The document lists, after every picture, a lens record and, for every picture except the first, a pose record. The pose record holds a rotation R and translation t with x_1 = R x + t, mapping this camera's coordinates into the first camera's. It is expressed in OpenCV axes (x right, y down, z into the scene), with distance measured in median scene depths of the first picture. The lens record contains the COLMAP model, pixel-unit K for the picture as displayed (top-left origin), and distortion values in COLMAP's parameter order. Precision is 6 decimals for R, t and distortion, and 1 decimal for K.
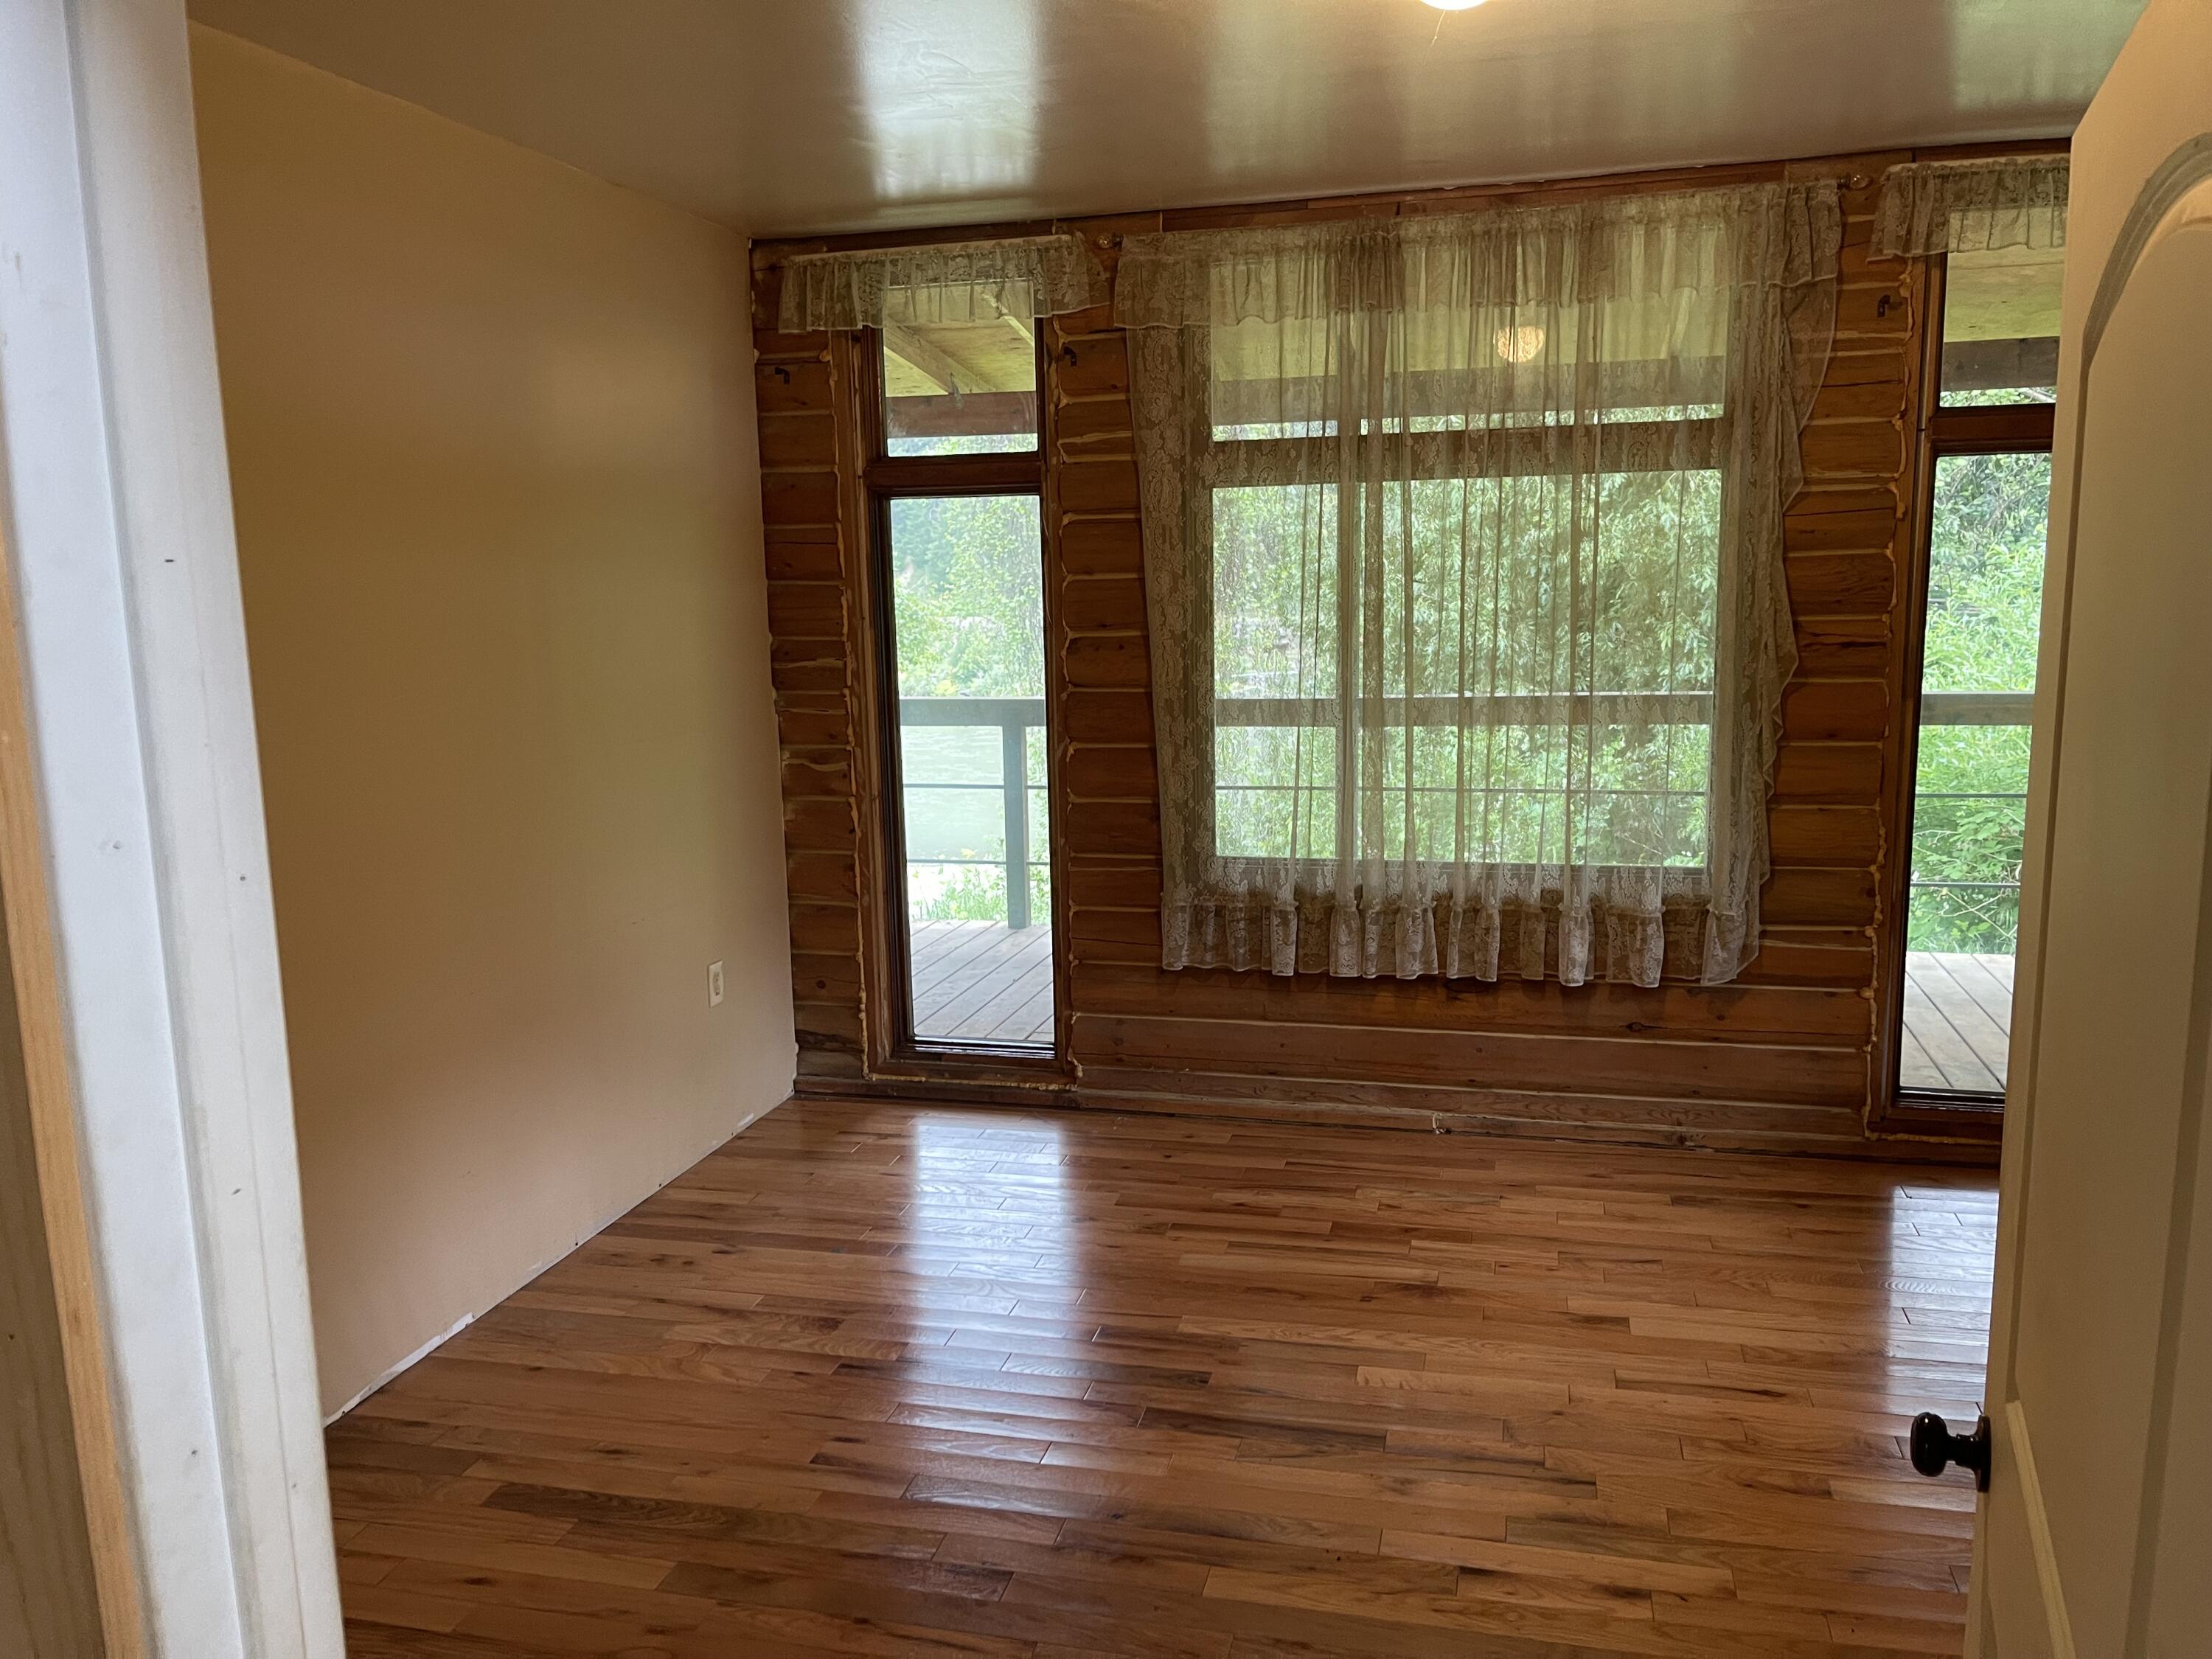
lens RADIAL K [[1659.6, 0, 1100.8], [0, 1659.6, 838.7], [0, 0, 1]] dist [0.050006, -0.049055]
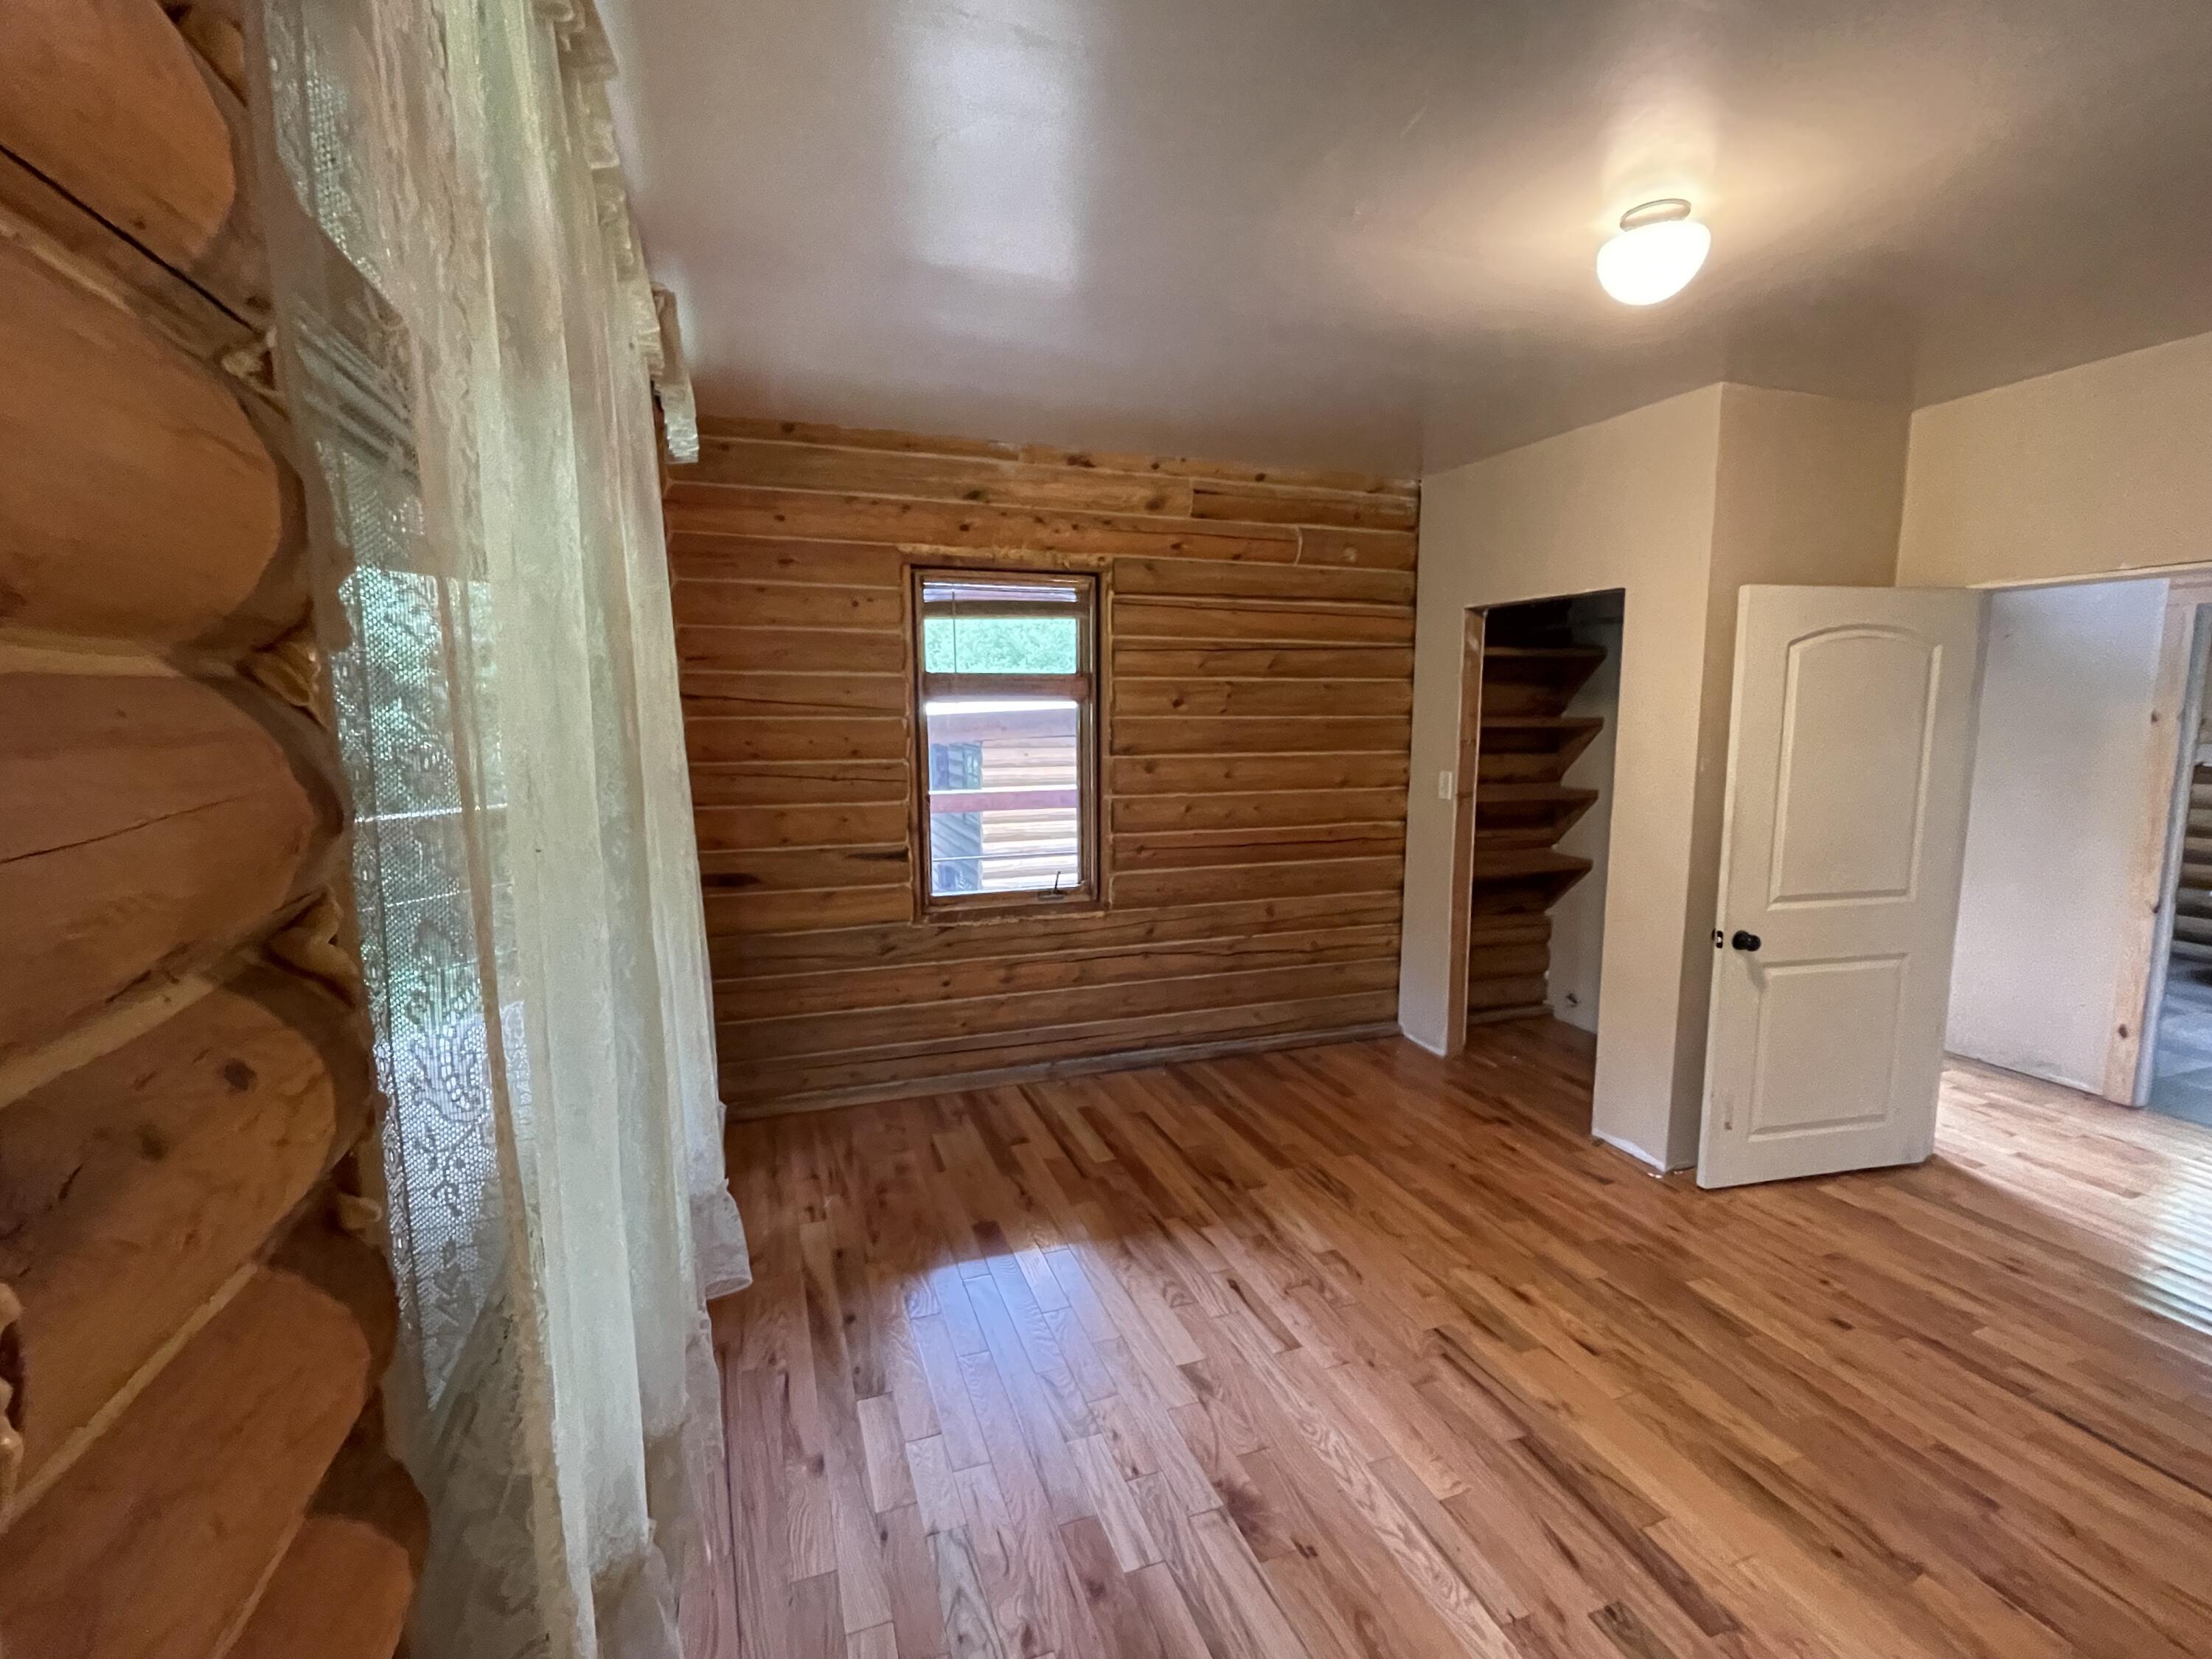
lens RADIAL K [[969.9, 0, 1117.6], [0, 969.9, 826.3], [0, 0, 1]] dist [-0.000736, 0.000153]
pose [[-0.573406, -0.080103, 0.815346, -0.126686], [0.146119, 0.969253, 0.197984, -0.155044], [-0.806136, 0.232663, -0.544071, 1.037815]]
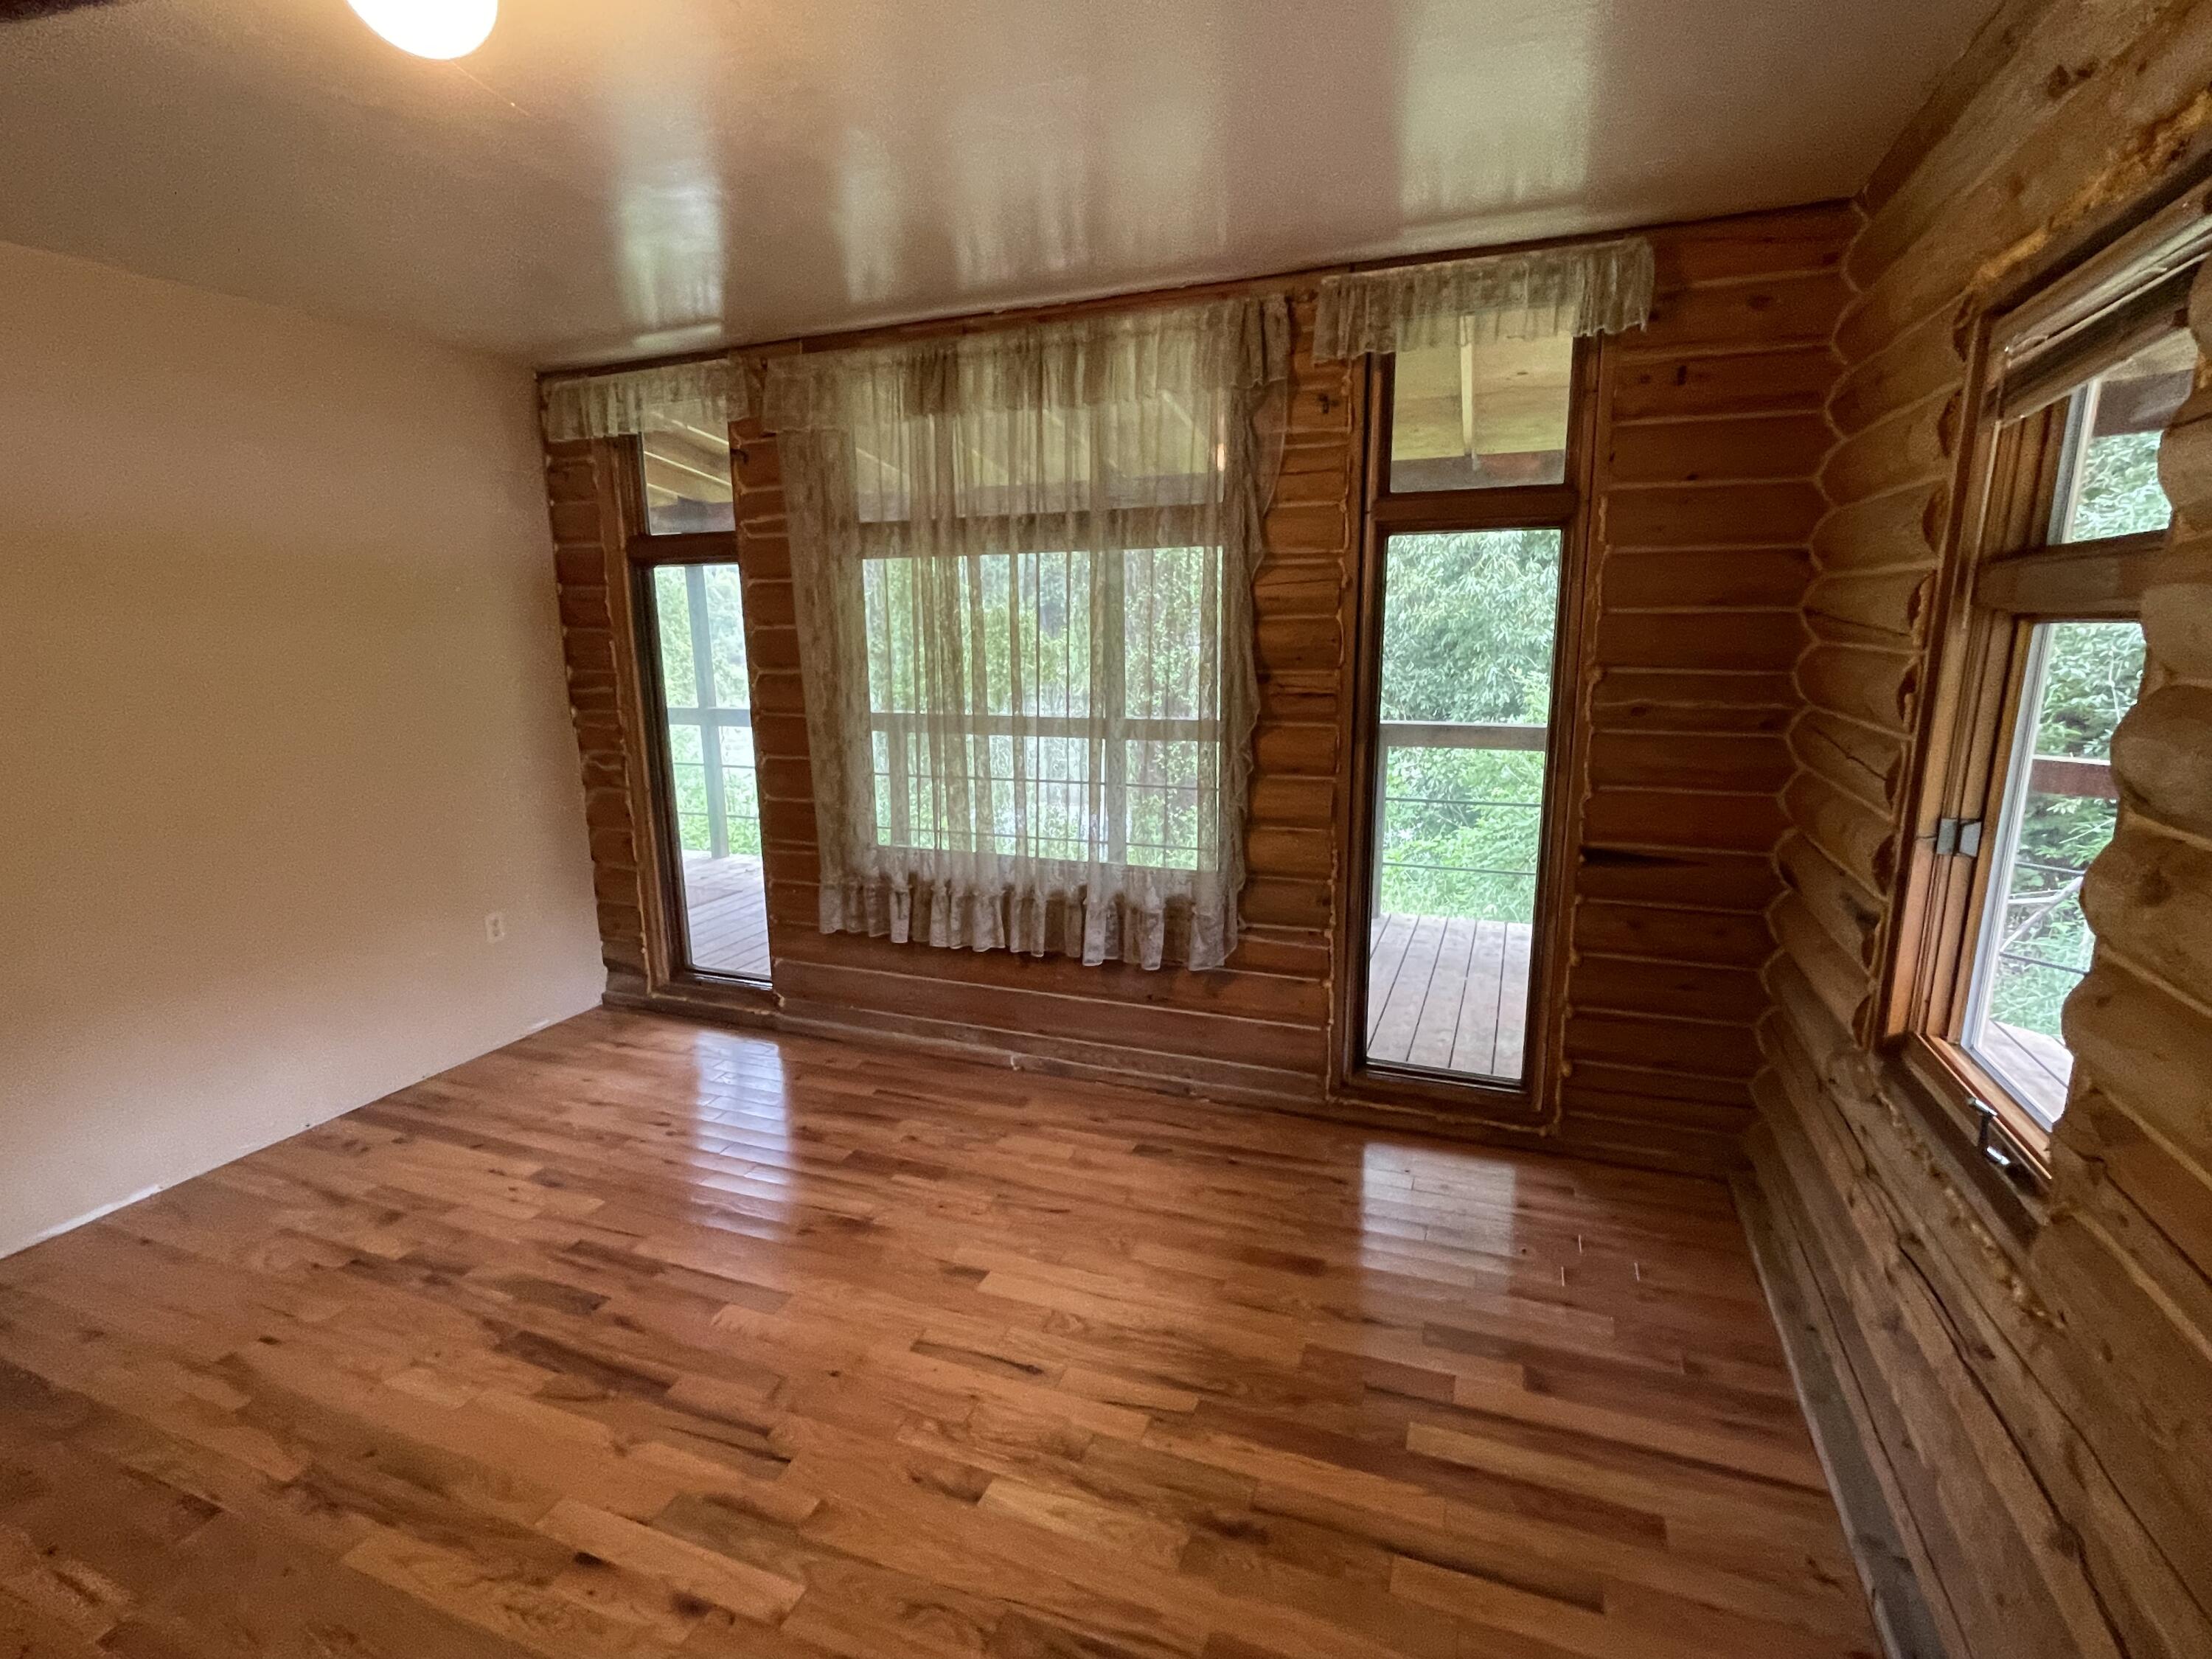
lens RADIAL K [[1041.0, 0, 1096.7], [0, 1041.0, 829.7], [0, 0, 1]] dist [0.004043, -0.000010]
pose [[0.992262, 0.034282, -0.119331, 0.373509], [-0.029478, 0.998691, 0.041799, -0.044750], [0.120608, -0.037958, 0.991974, 0.234389]]
